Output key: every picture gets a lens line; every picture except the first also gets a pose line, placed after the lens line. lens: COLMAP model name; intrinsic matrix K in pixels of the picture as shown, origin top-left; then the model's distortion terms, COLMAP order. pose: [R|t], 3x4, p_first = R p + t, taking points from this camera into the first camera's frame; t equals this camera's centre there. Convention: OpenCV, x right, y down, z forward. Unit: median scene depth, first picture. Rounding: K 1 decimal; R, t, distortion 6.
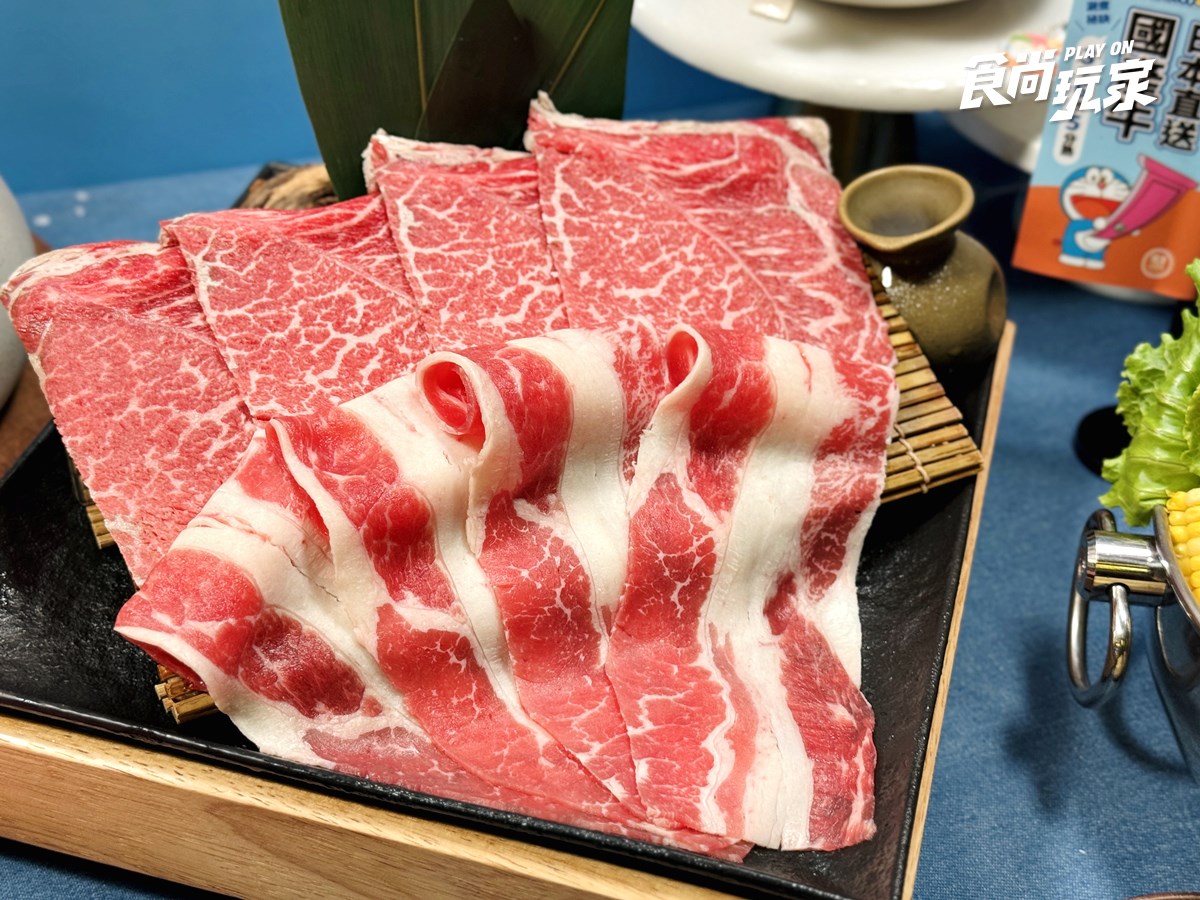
lens RADIAL K [[1800.8, 0, 600.0], [0, 1800.8, 450.0], [0, 0, 1]] dist [0.149636, -0.125421]
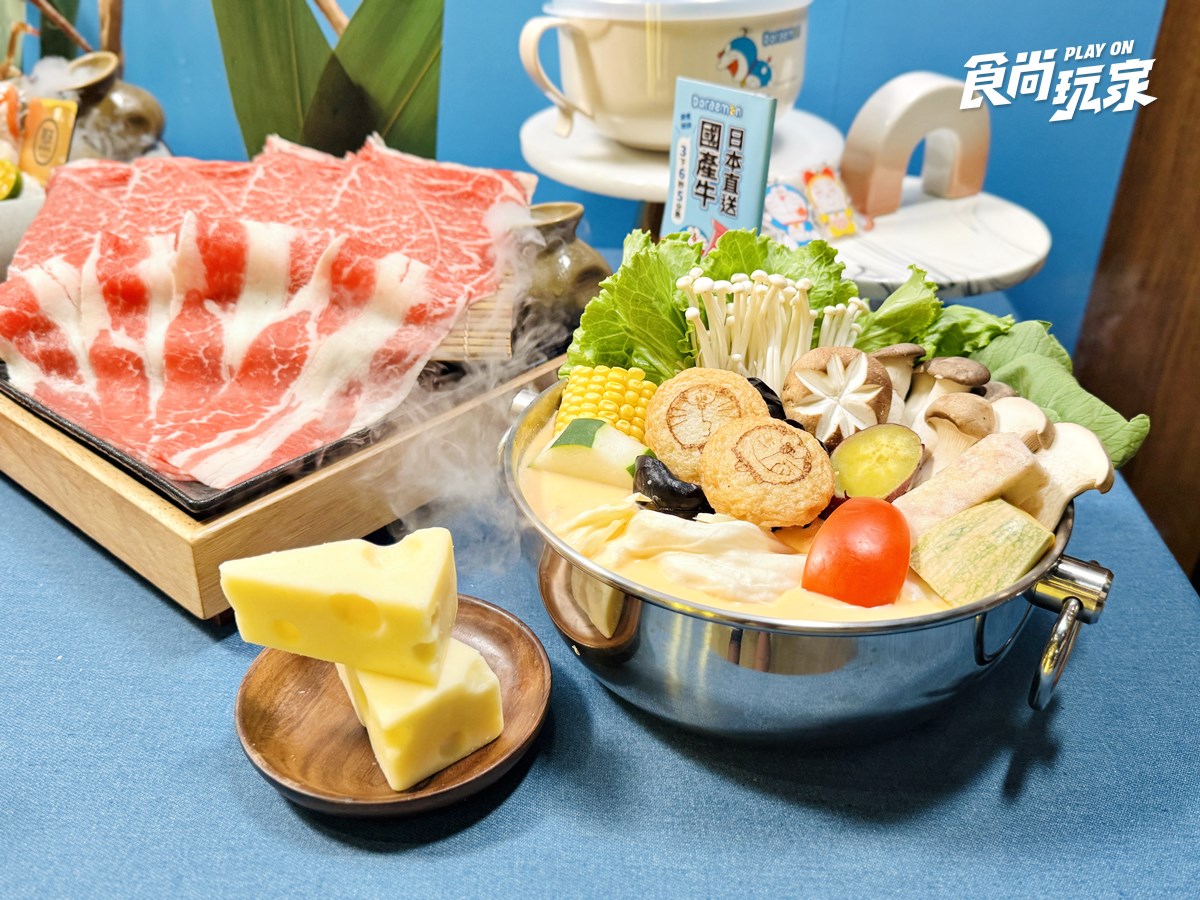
lens RADIAL K [[1039.0, 0, 622.1], [0, 1039.0, 476.5], [0, 0, 1]] dist [0.148961, -0.330778]
pose [[0.914339, 0.189833, -0.357697, 0.696417], [-0.239841, 0.965582, -0.100634, 0.193321], [0.326282, 0.177804, 0.928399, 0.202701]]
